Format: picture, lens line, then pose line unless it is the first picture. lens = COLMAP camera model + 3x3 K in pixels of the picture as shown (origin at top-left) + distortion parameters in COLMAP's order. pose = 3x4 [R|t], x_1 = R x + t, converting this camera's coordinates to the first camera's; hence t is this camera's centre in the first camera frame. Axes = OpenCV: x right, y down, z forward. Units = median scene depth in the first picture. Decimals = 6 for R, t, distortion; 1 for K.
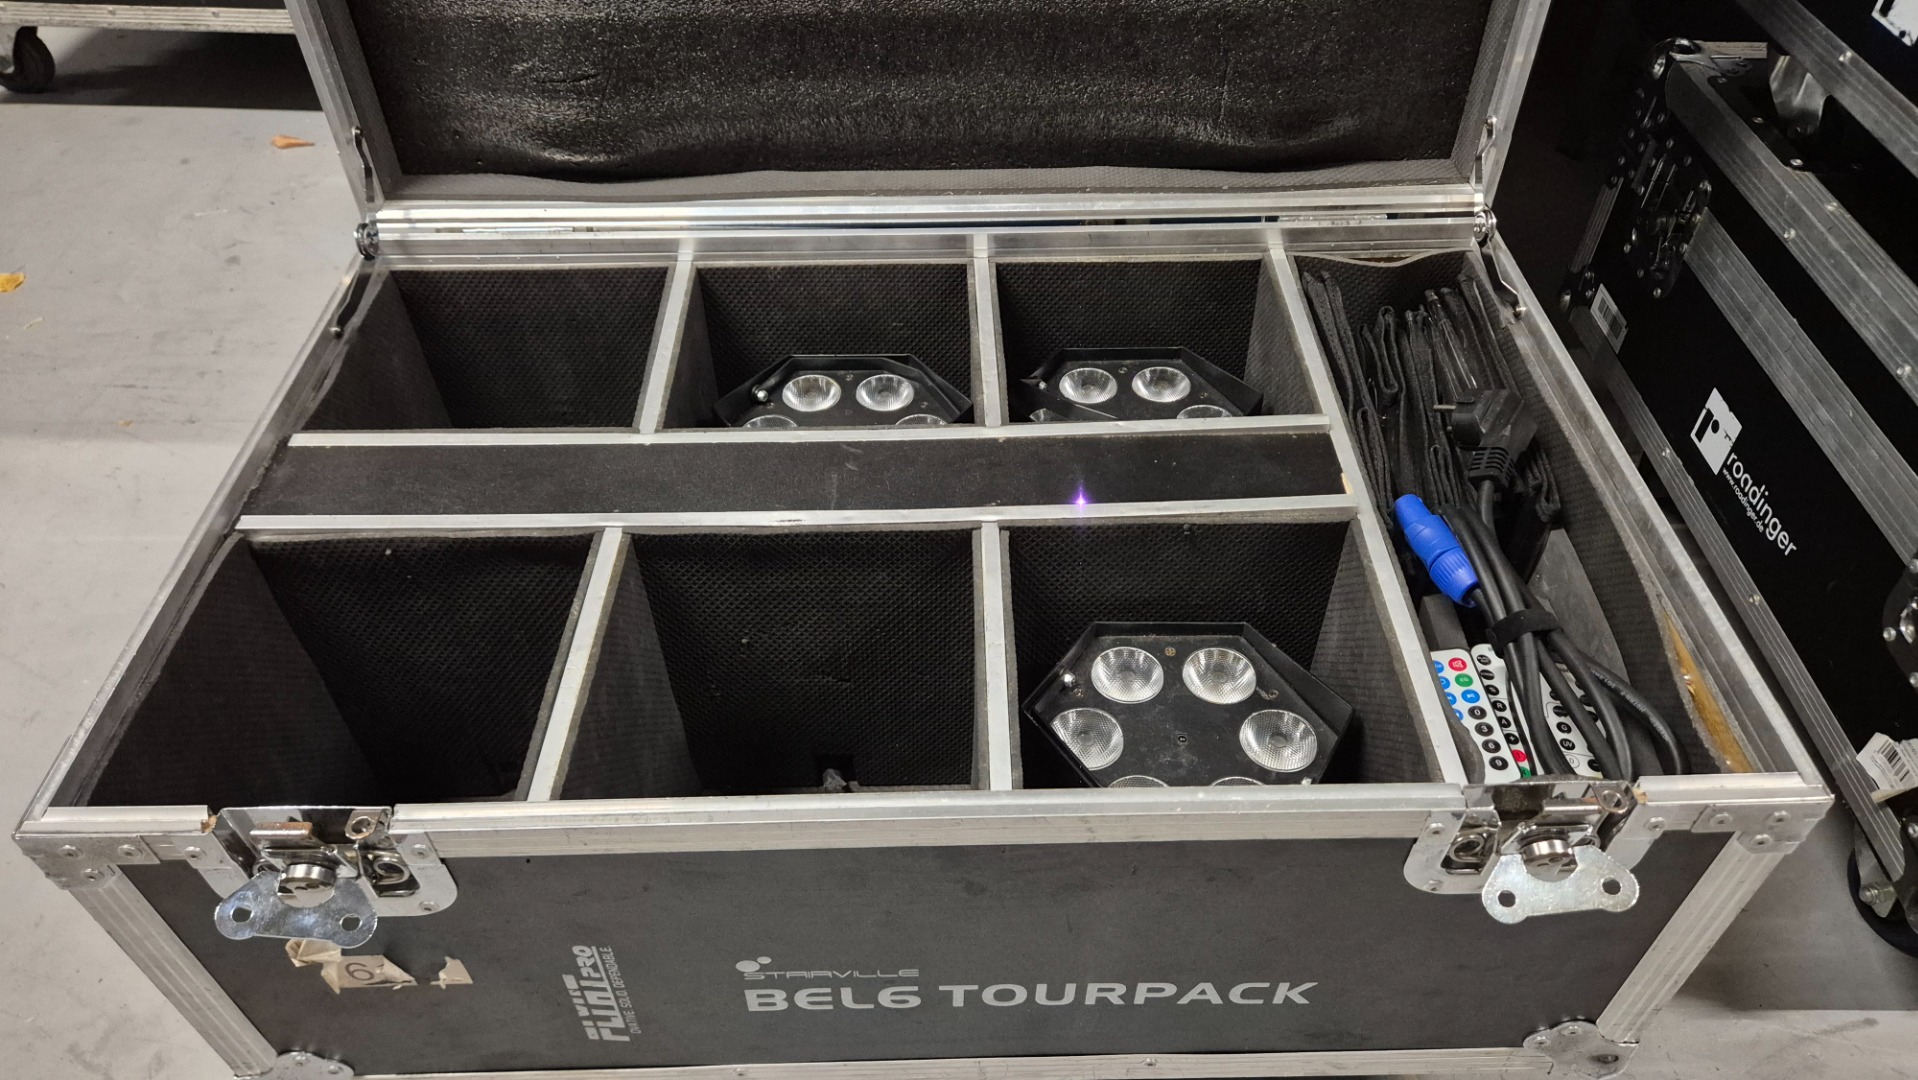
lens RADIAL K [[1290.9, 0, 959.0], [0, 1290.9, 540.0], [0, 0, 1]] dist [0.007947, 0.001295]
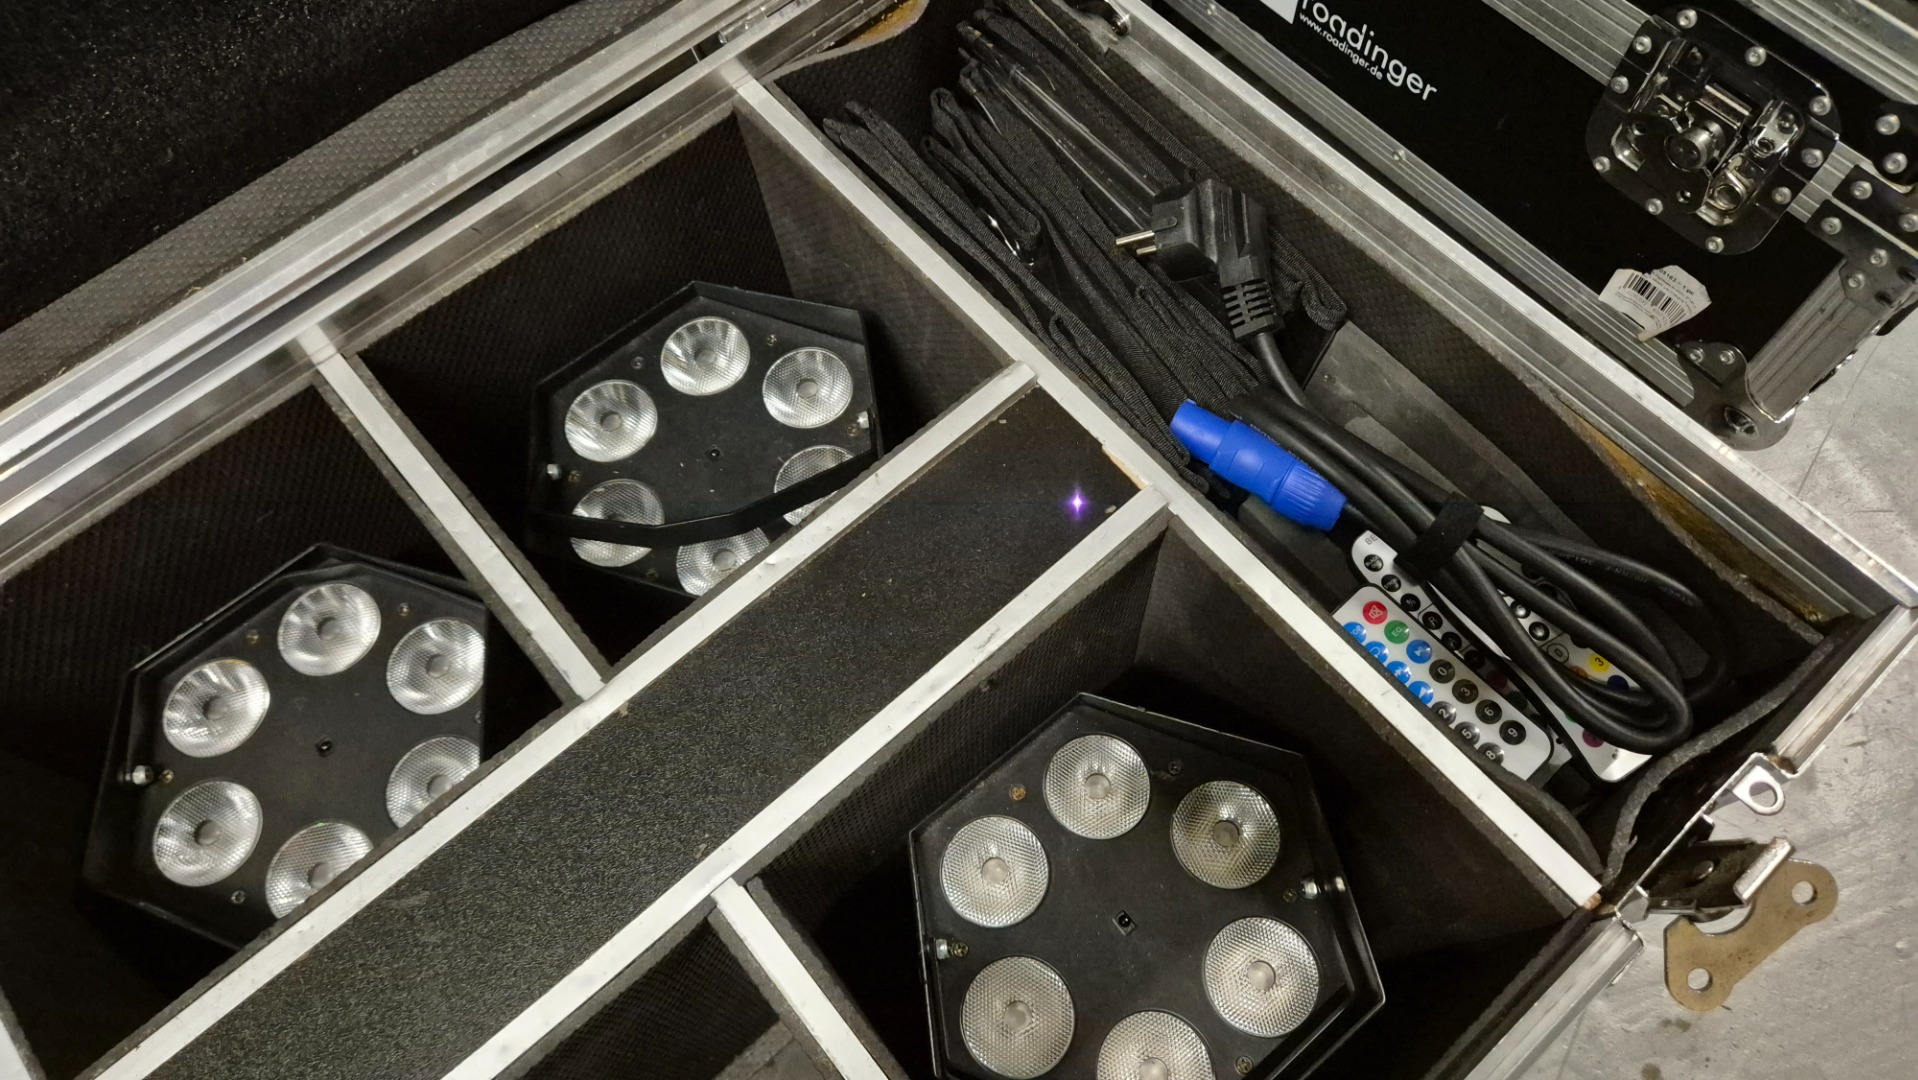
lens RADIAL K [[1470.4, 0, 958.7], [0, 1470.4, 498.6], [0, 0, 1]] dist [0.052276, 0.001513]
pose [[0.774773, -0.560616, 0.292294, 0.007034], [0.461219, 0.817384, 0.345196, -0.262159], [-0.432439, -0.132637, 0.891854, 0.300204]]
